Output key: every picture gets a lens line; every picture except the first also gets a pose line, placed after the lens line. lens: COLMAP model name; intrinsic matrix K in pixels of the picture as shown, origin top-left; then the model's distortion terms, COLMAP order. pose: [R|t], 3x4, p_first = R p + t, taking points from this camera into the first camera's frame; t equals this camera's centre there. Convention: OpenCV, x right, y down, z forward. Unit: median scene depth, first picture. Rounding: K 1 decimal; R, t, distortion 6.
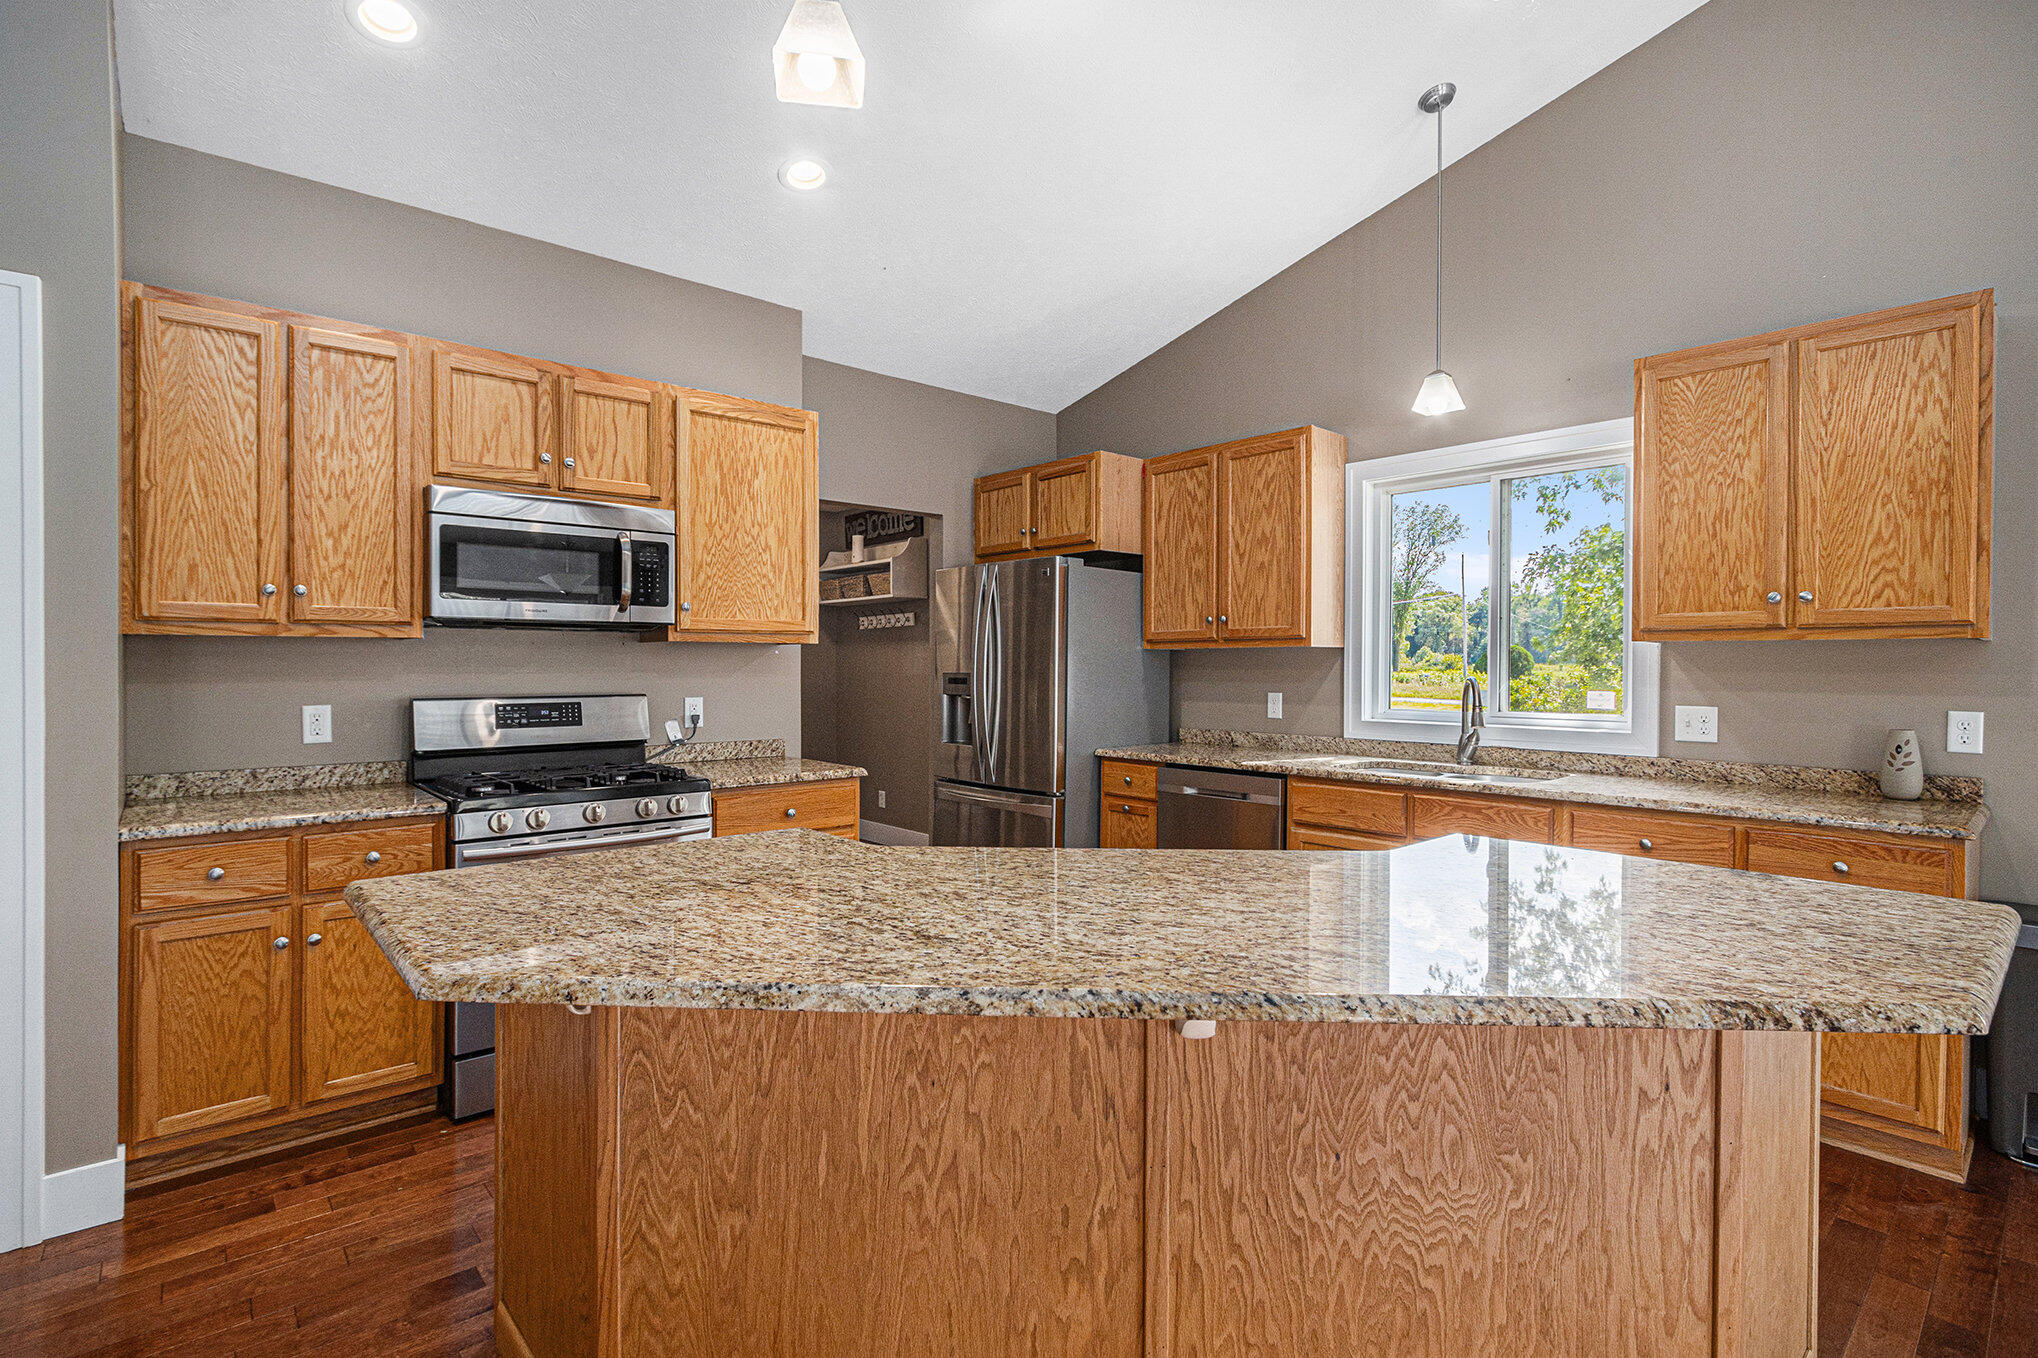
lens RADIAL K [[972.7, 0, 1019.0], [0, 972.7, 679.0], [0, 0, 1]] dist [-0.012955, -0.000024]
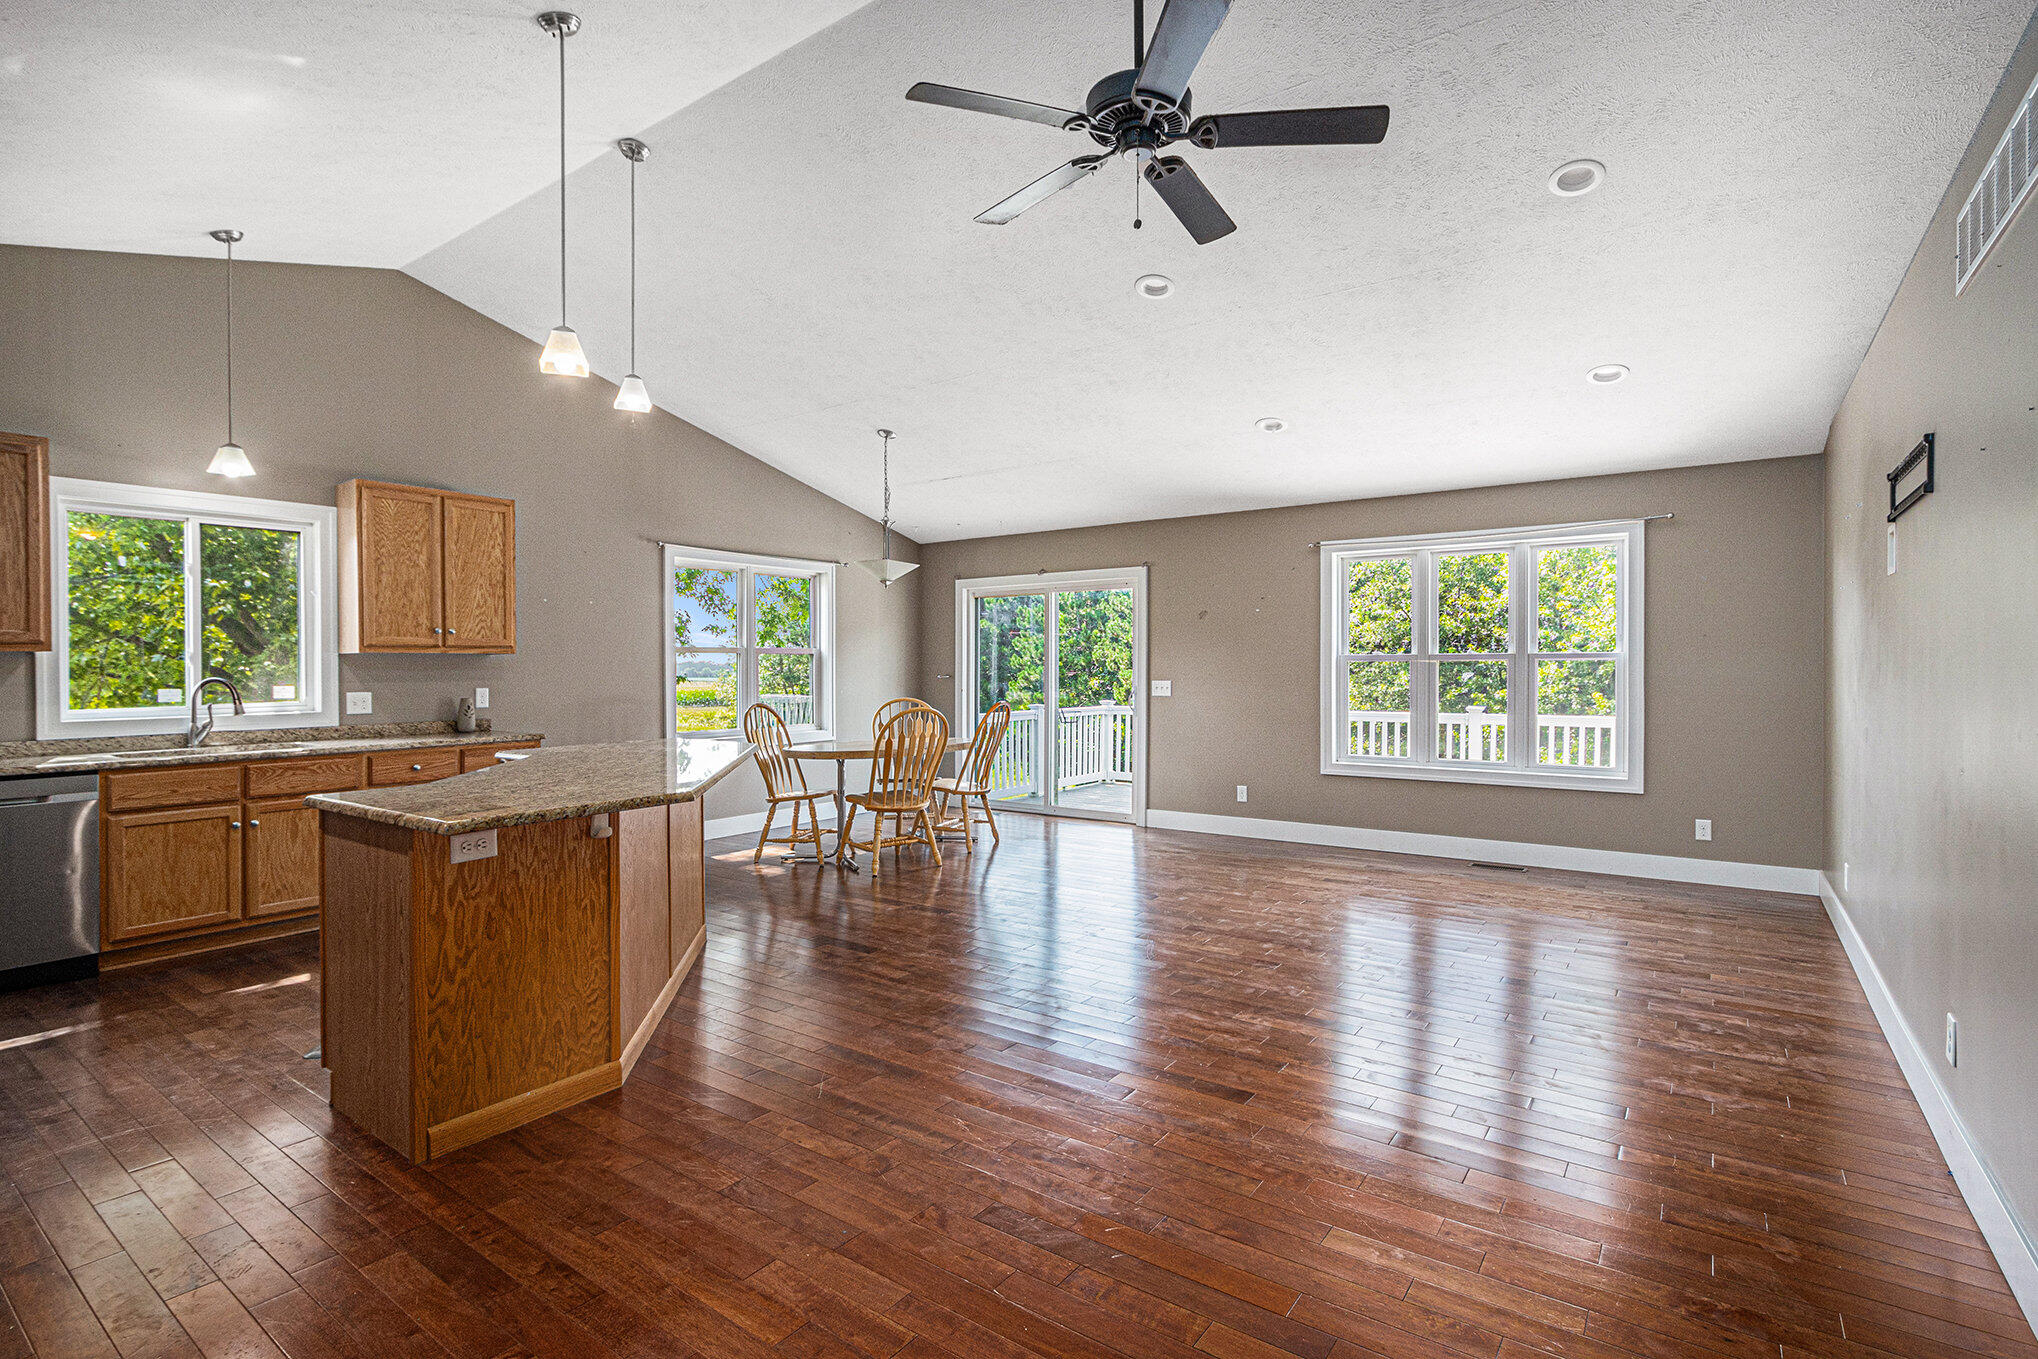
lens RADIAL K [[935.9, 0, 981.4], [0, 935.9, 674.5], [0, 0, 1]] dist [-0.001959, 0.000037]
pose [[-0.182093, -0.010141, 0.983229, -0.872373], [0.021445, 0.999668, 0.014282, -0.001548], [-0.983047, 0.023686, -0.181815, 0.207699]]
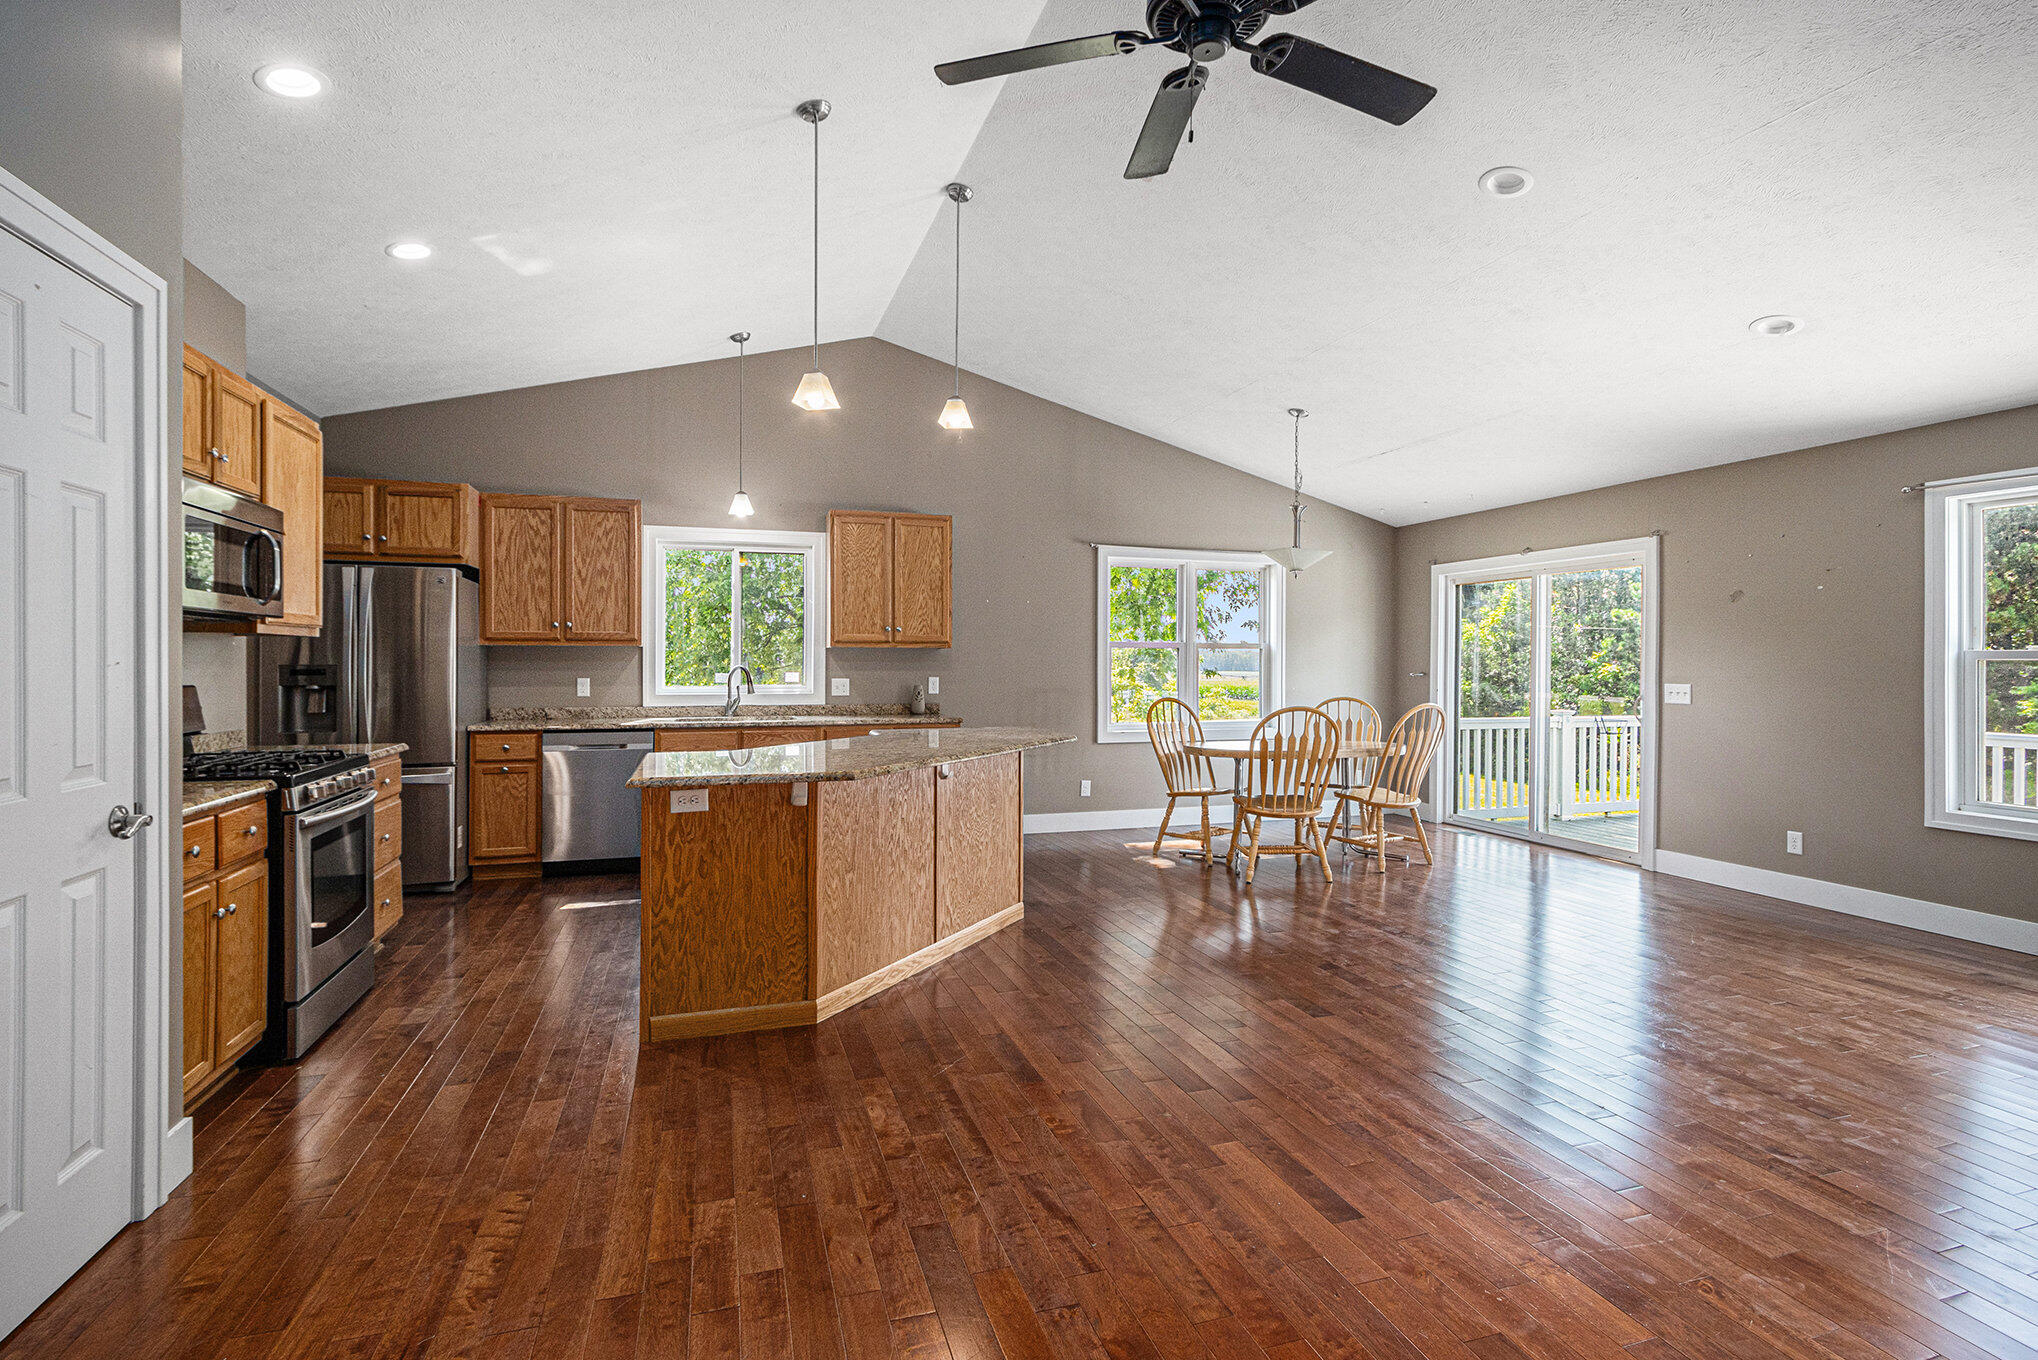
lens RADIAL K [[926.6, 0, 1024.4], [0, 926.6, 670.6], [0, 0, 1]] dist [-0.010085, 0.000377]
pose [[0.400665, -0.008885, 0.916181, -0.792600], [0.012449, 0.999913, 0.004253, 0.006384], [-0.916140, 0.009701, 0.400741, -0.126951]]
